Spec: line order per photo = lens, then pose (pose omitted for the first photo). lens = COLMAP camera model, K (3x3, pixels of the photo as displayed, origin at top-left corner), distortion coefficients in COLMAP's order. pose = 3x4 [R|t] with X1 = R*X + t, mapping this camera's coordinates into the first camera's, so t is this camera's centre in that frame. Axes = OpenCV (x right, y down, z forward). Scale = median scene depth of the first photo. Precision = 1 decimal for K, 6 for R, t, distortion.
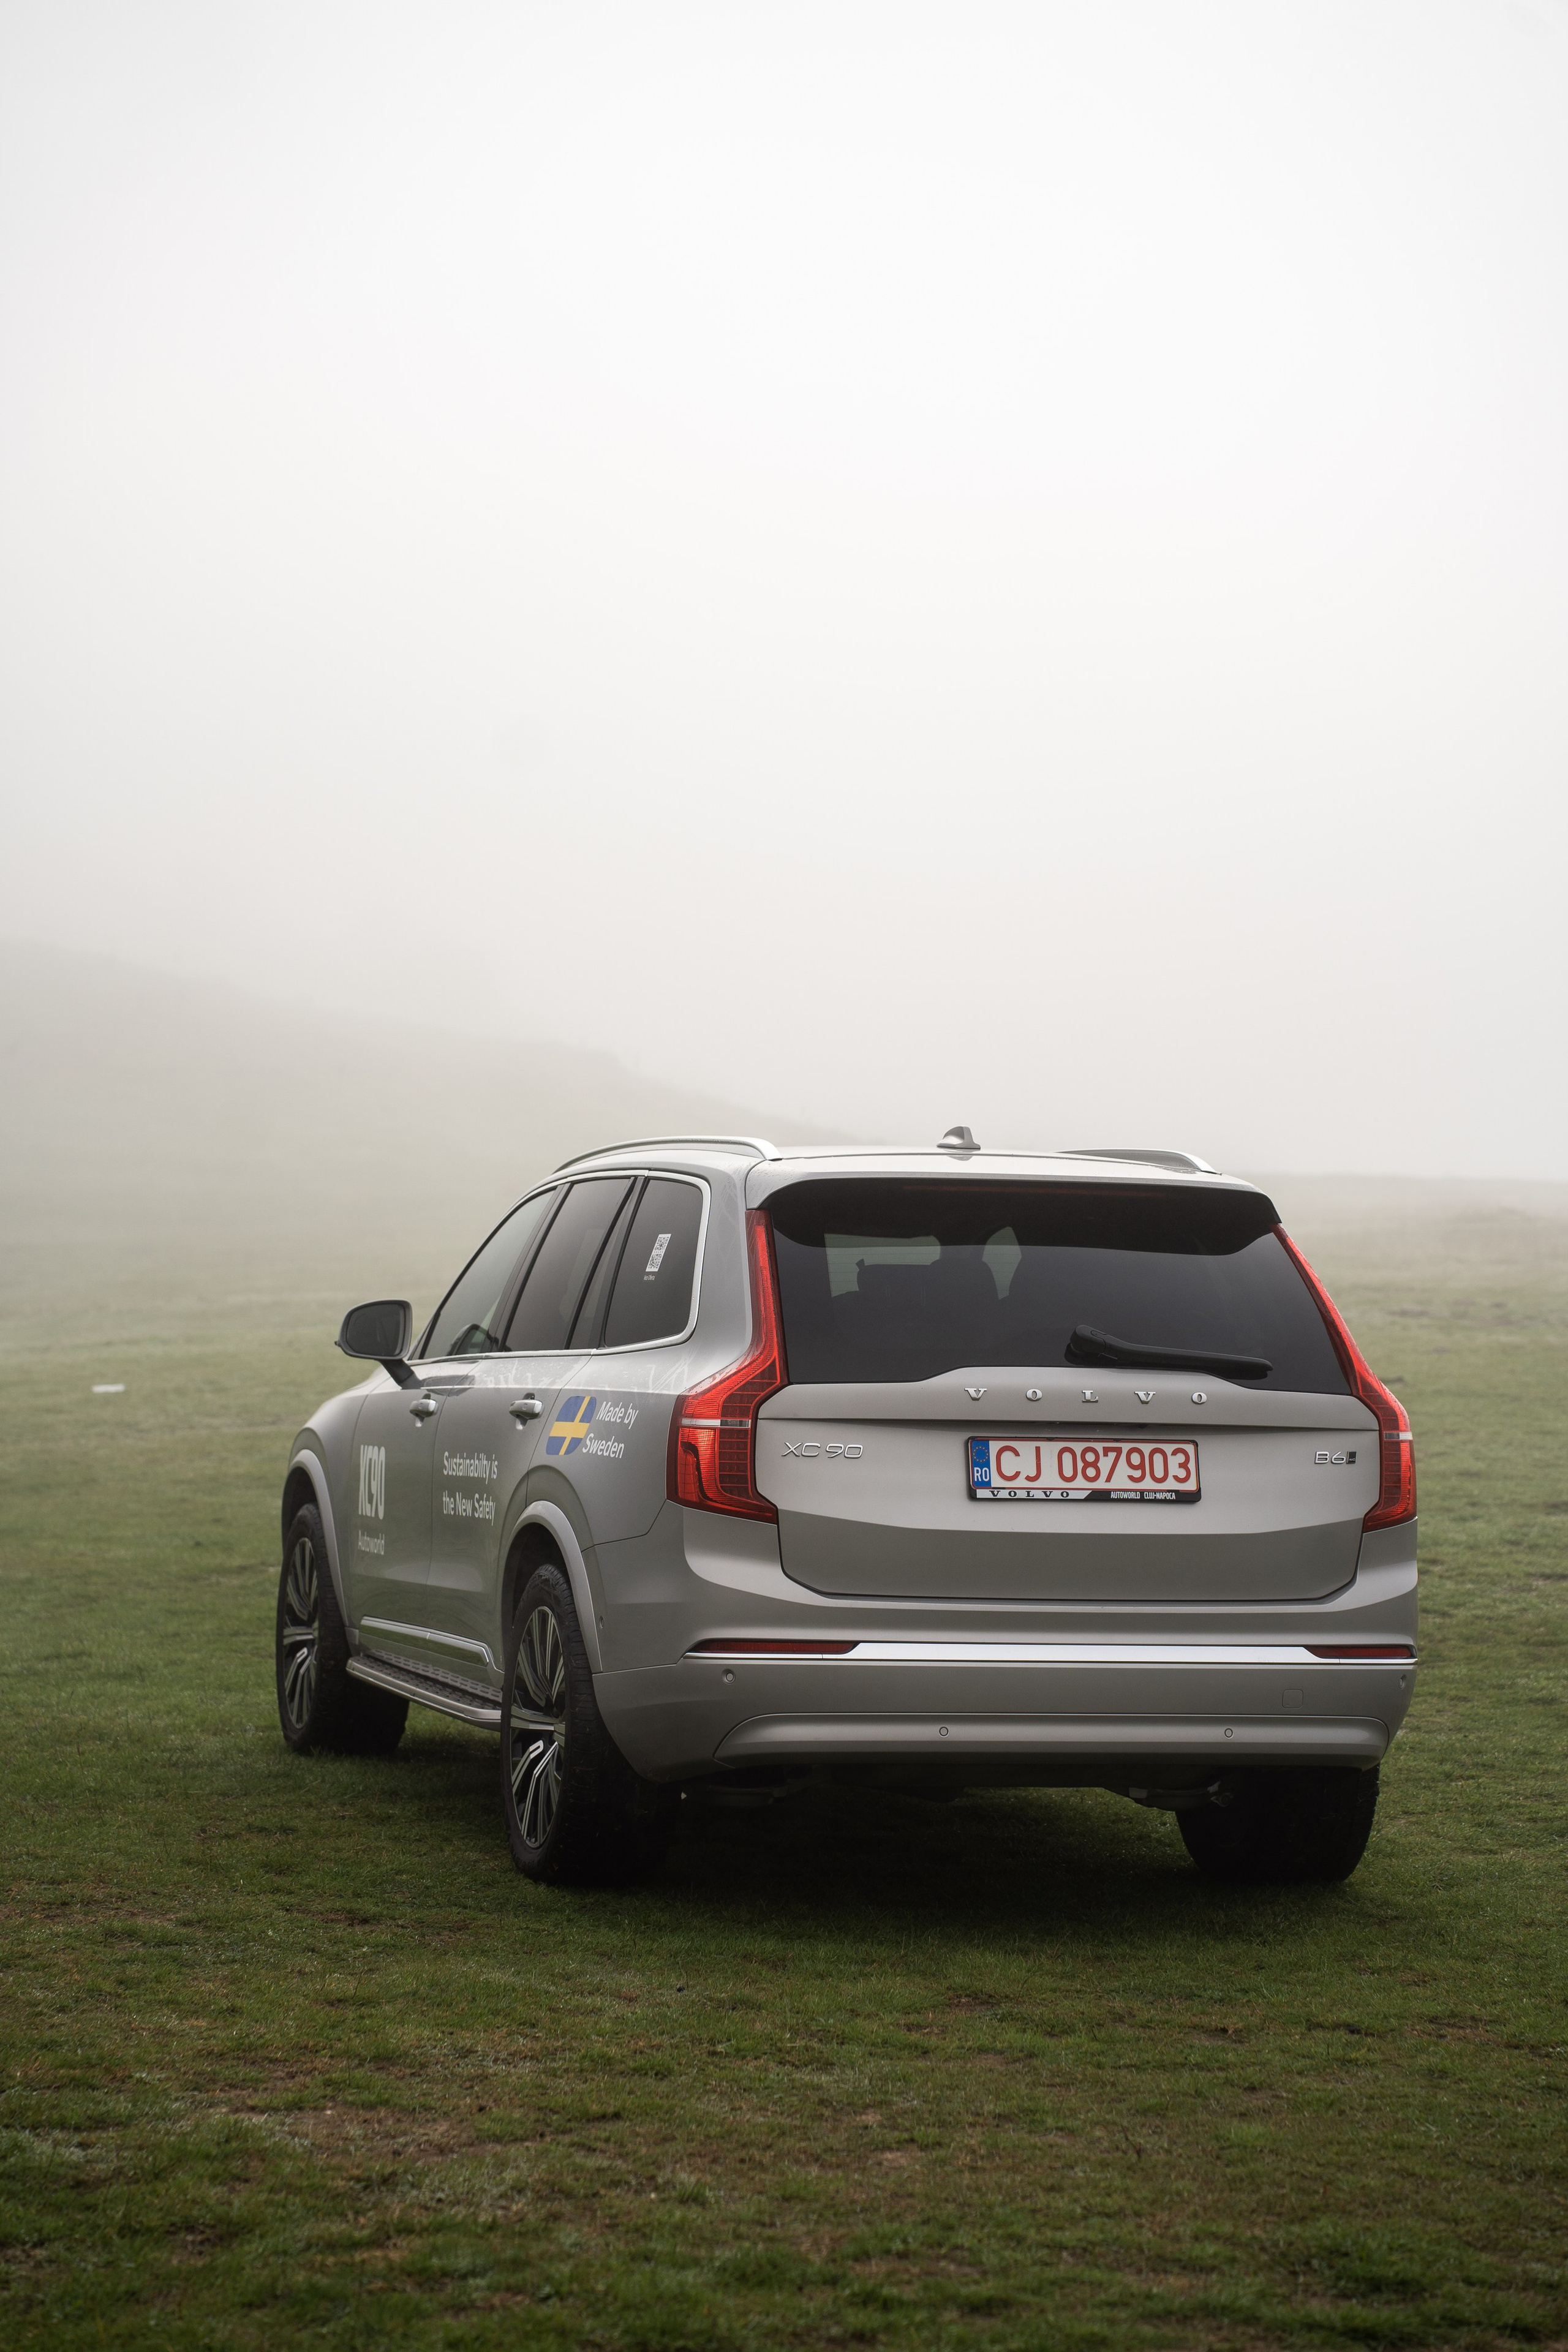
lens RADIAL K [[5009.3, 0, 784.0], [0, 5009.3, 1176.0], [0, 0, 1]] dist [0.590072, 0.780068]
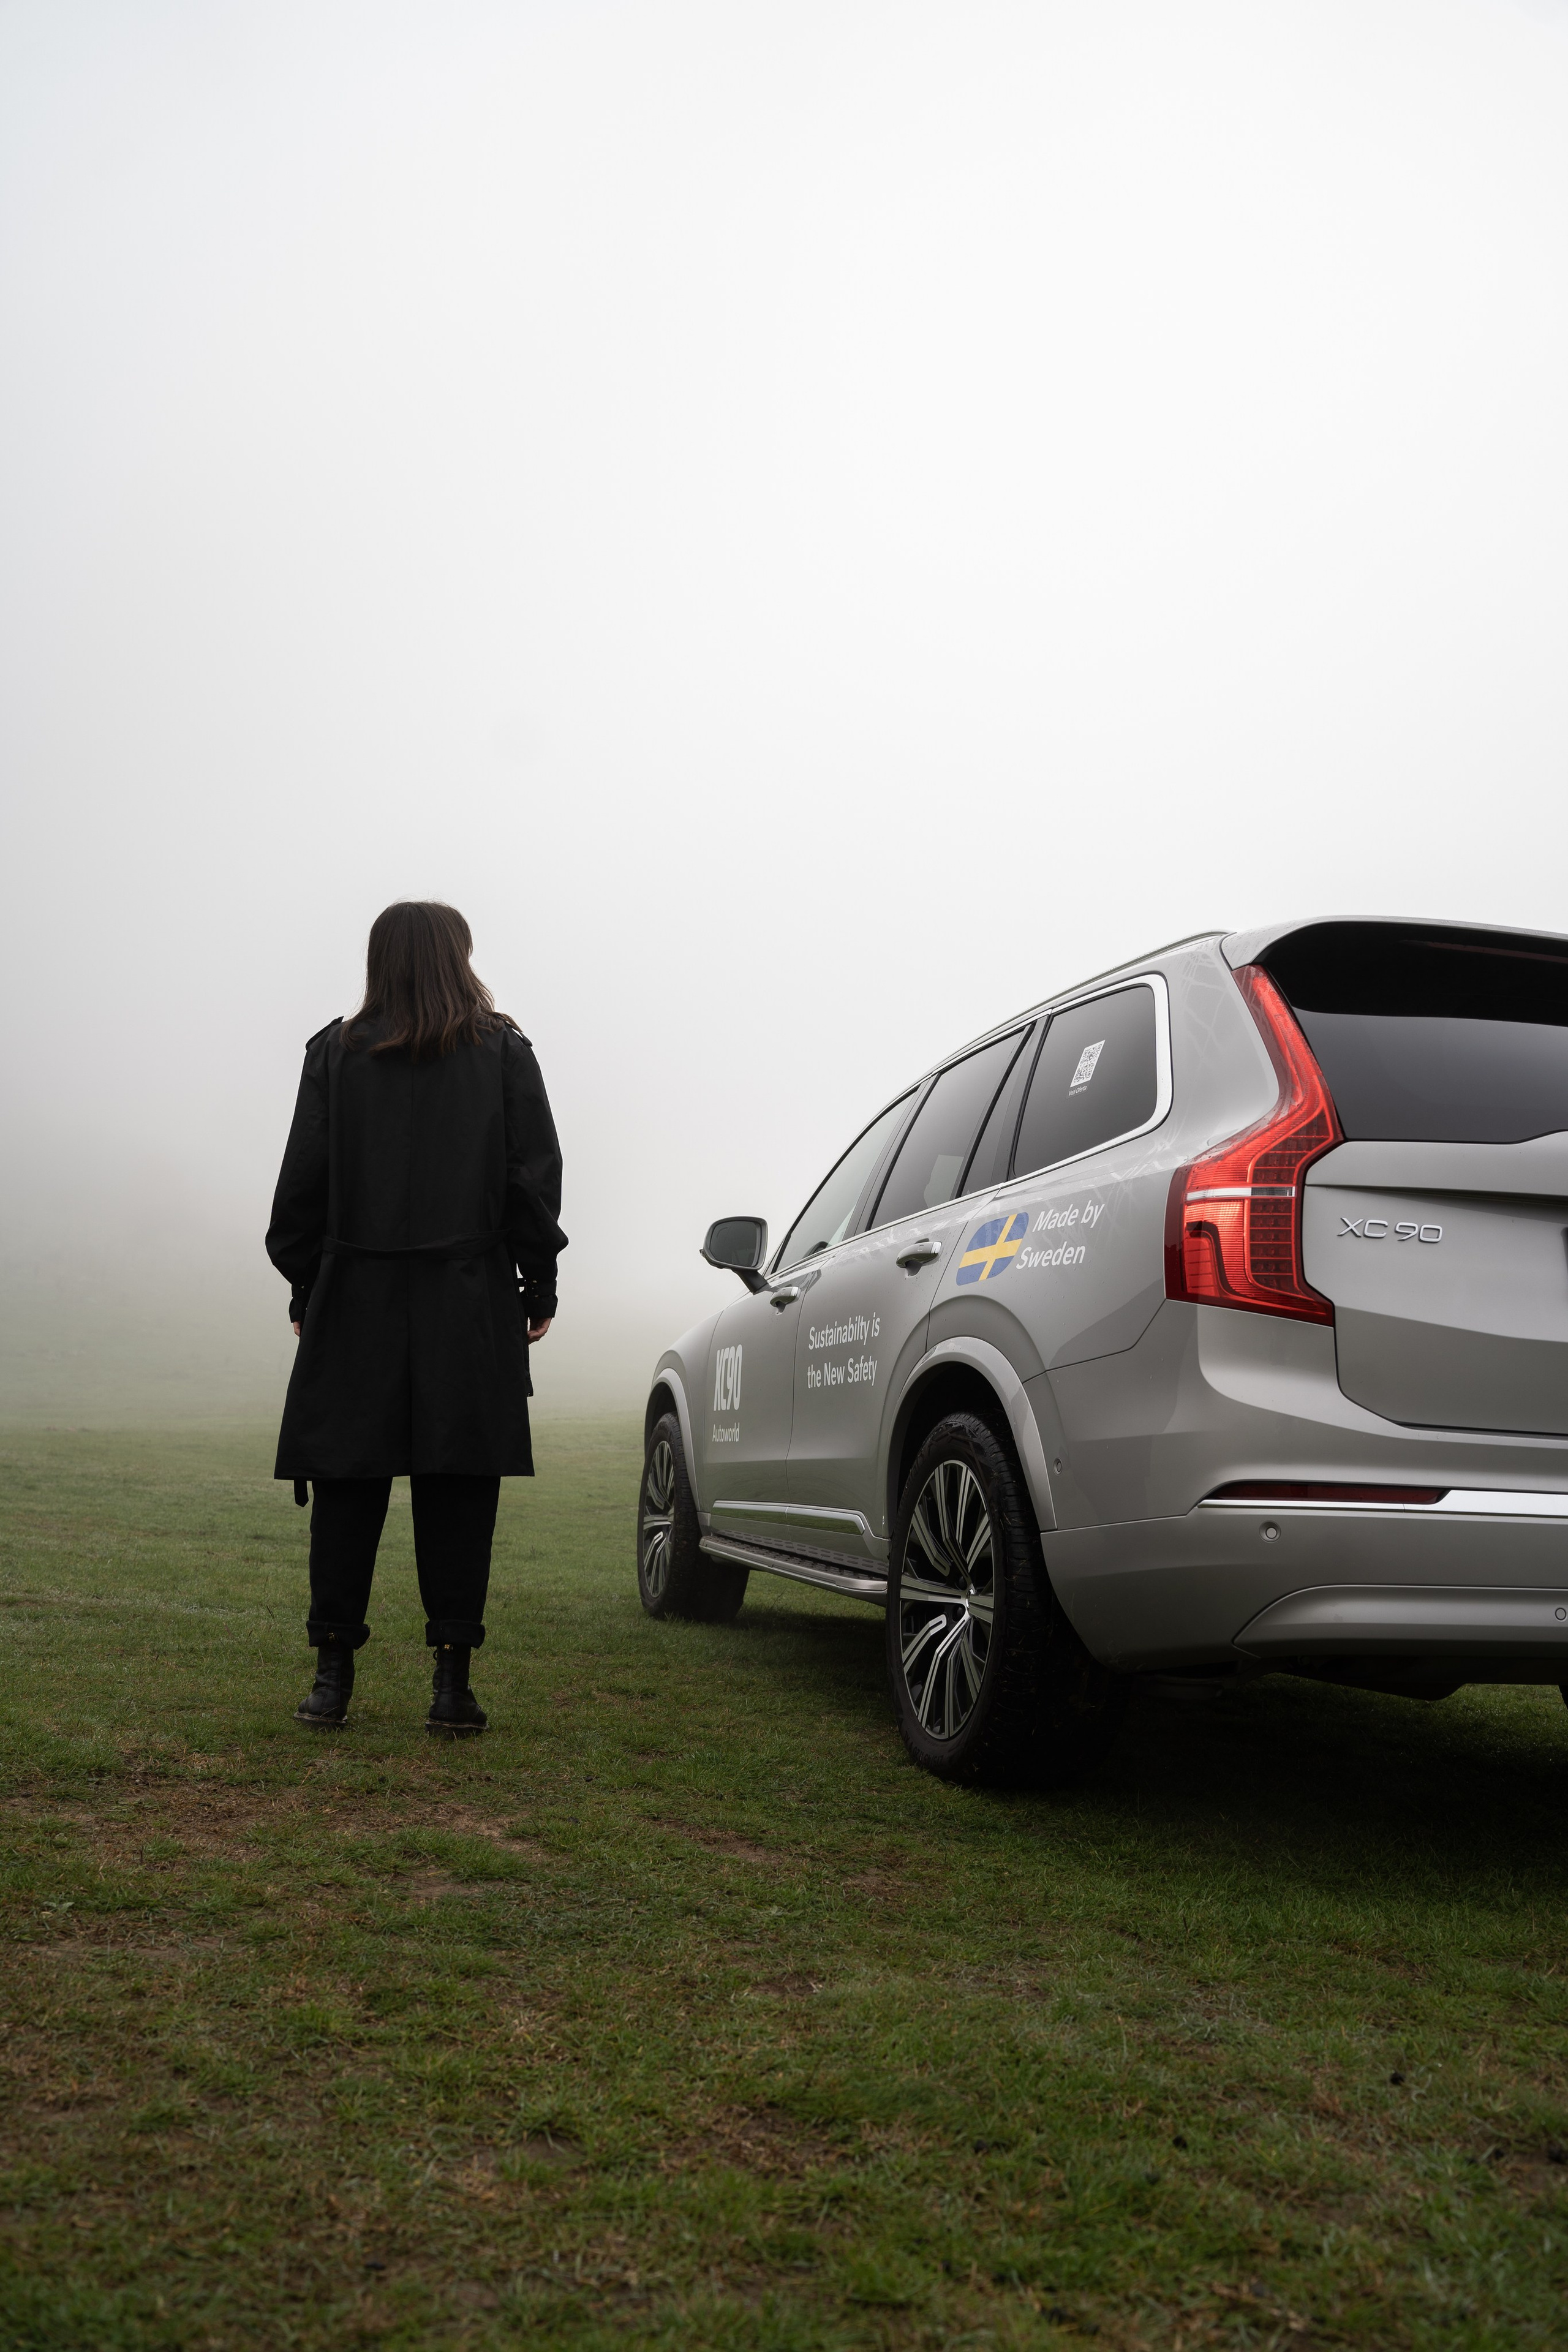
lens RADIAL K [[1916.0, 0, 784.0], [0, 1916.0, 1176.0], [0, 0, 1]] dist [-0.087611, 0.003827]
pose [[0.999234, 0.028943, -0.026331, -0.073480], [-0.031850, 0.992544, -0.117651, 0.081246], [0.022730, 0.118400, 0.992706, 0.707772]]
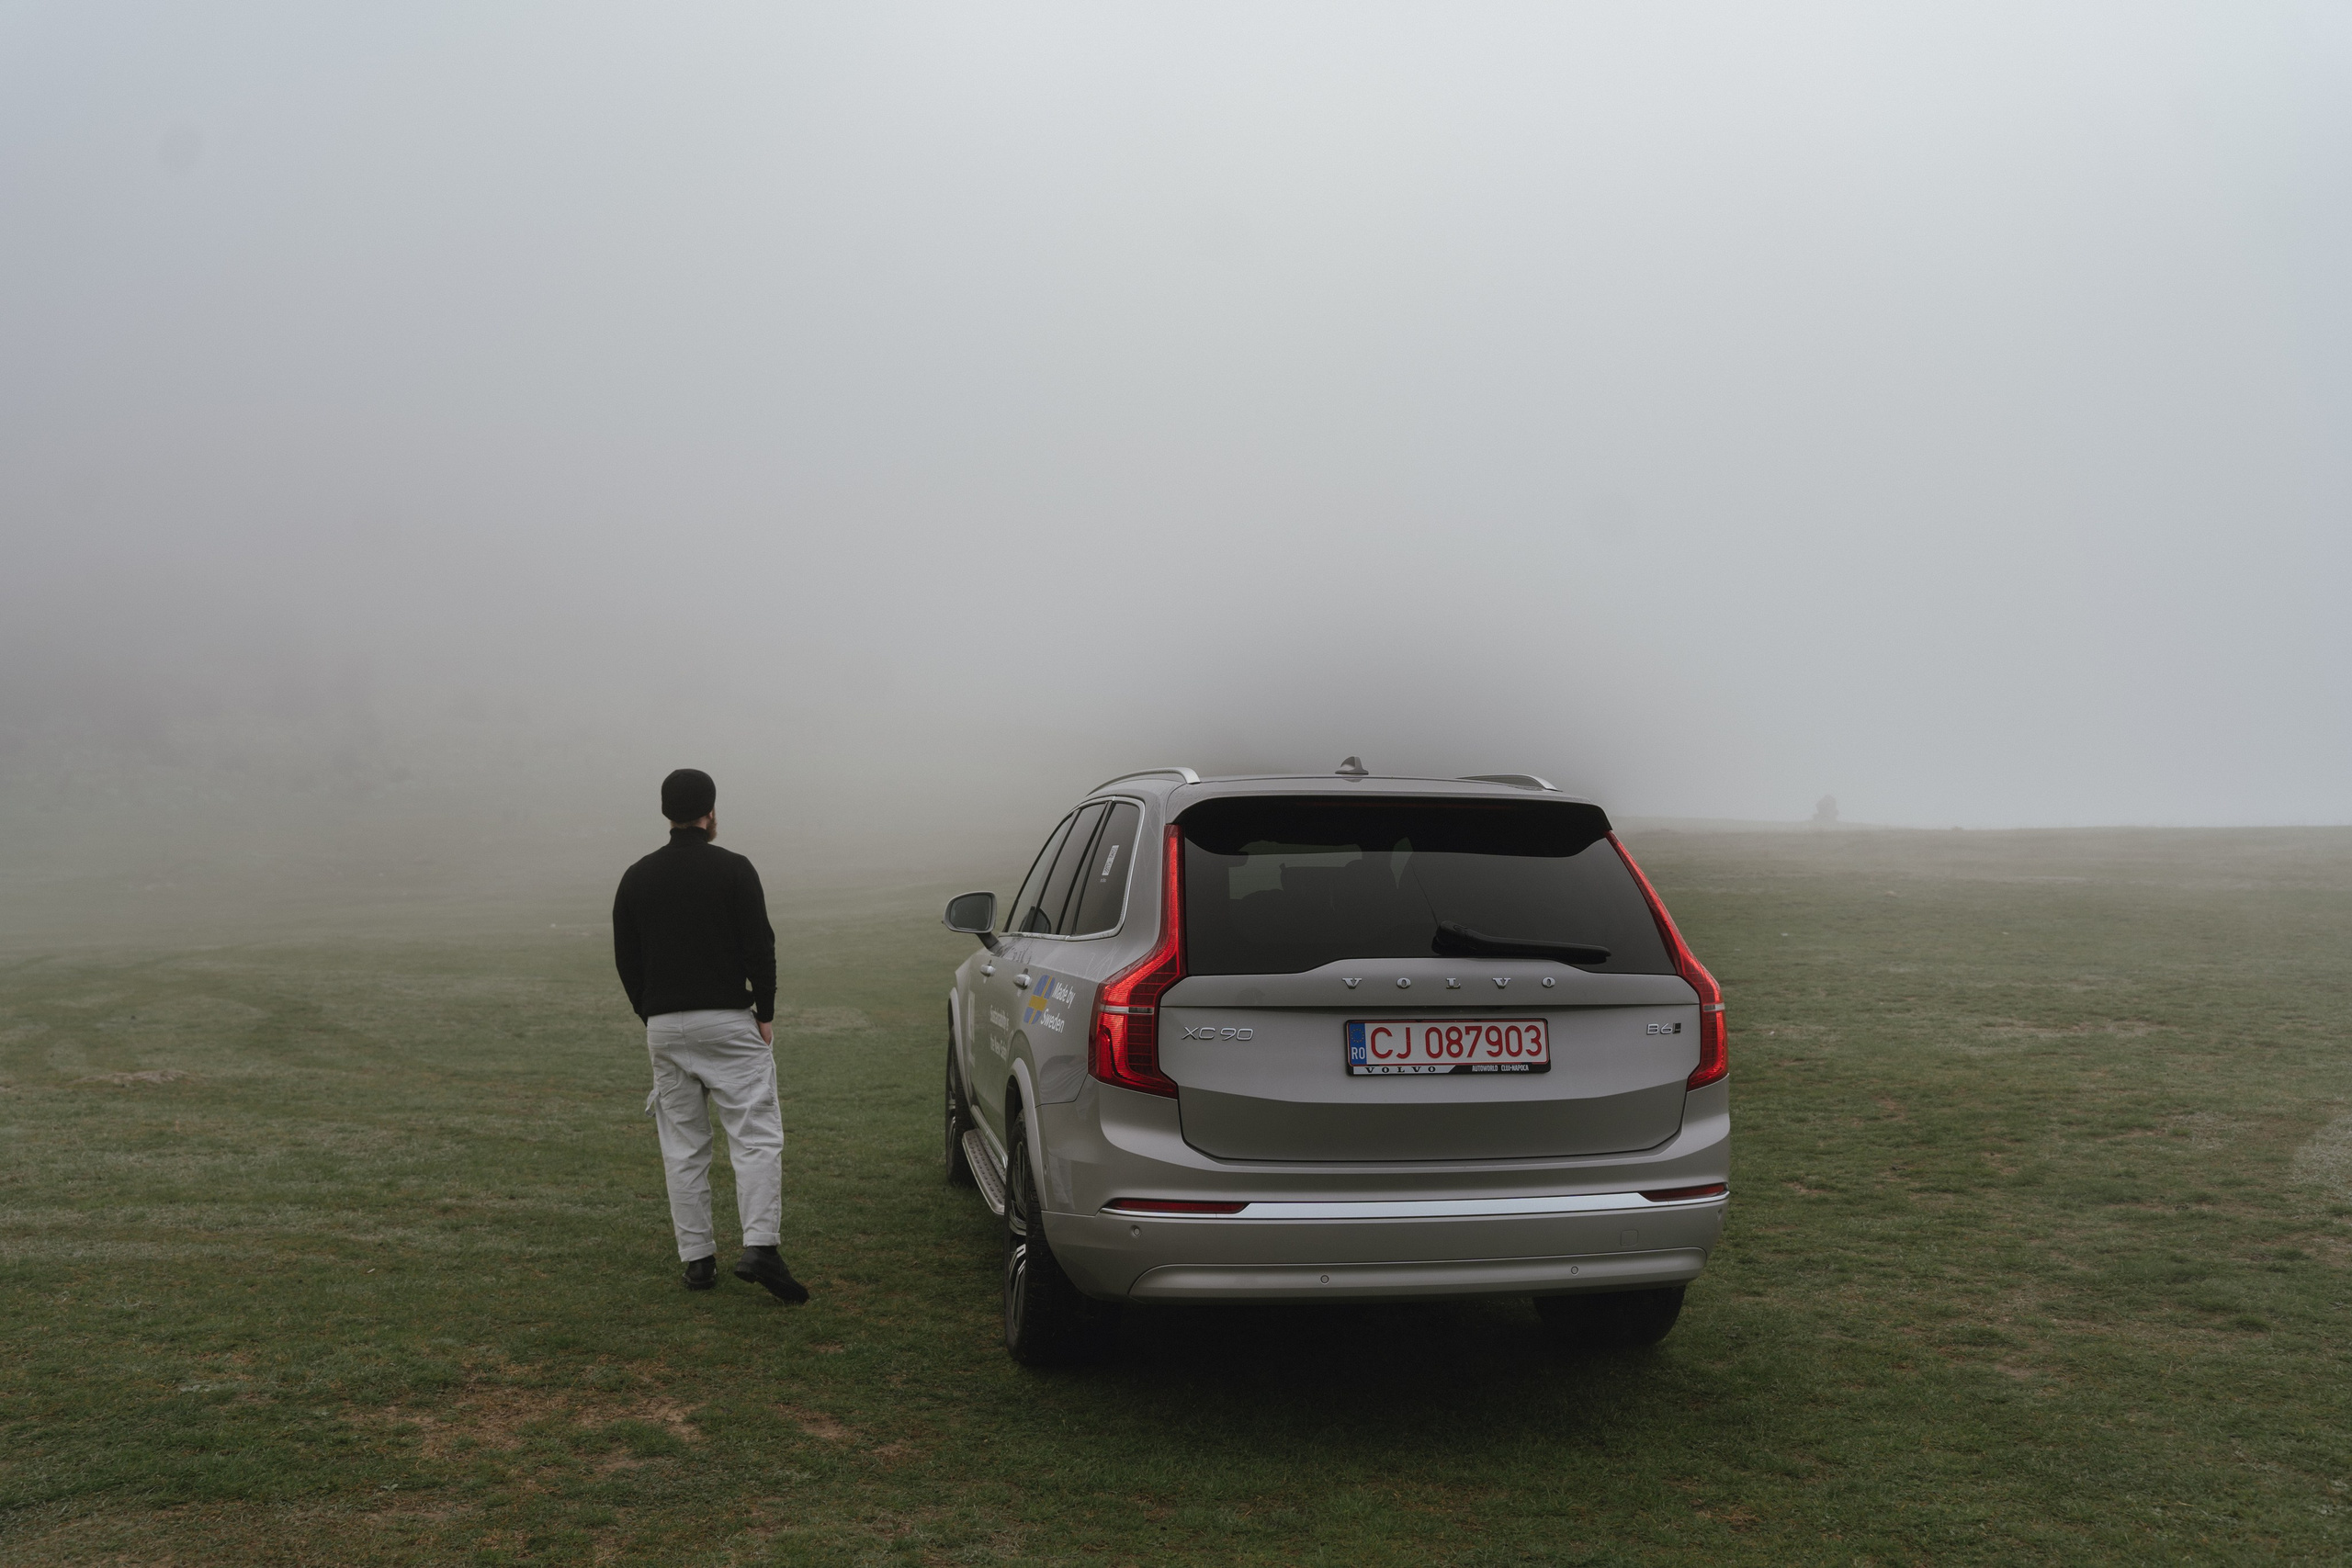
lens RADIAL K [[1915.8, 0, 1176.0], [0, 1915.8, 784.0], [0, 0, 1]] dist [-0.087611, 0.003827]
pose [[0.995021, -0.014522, -0.098599, 0.041391], [0.012508, 0.999701, -0.021010, 0.006911], [0.098874, 0.019672, 0.994905, 0.557362]]
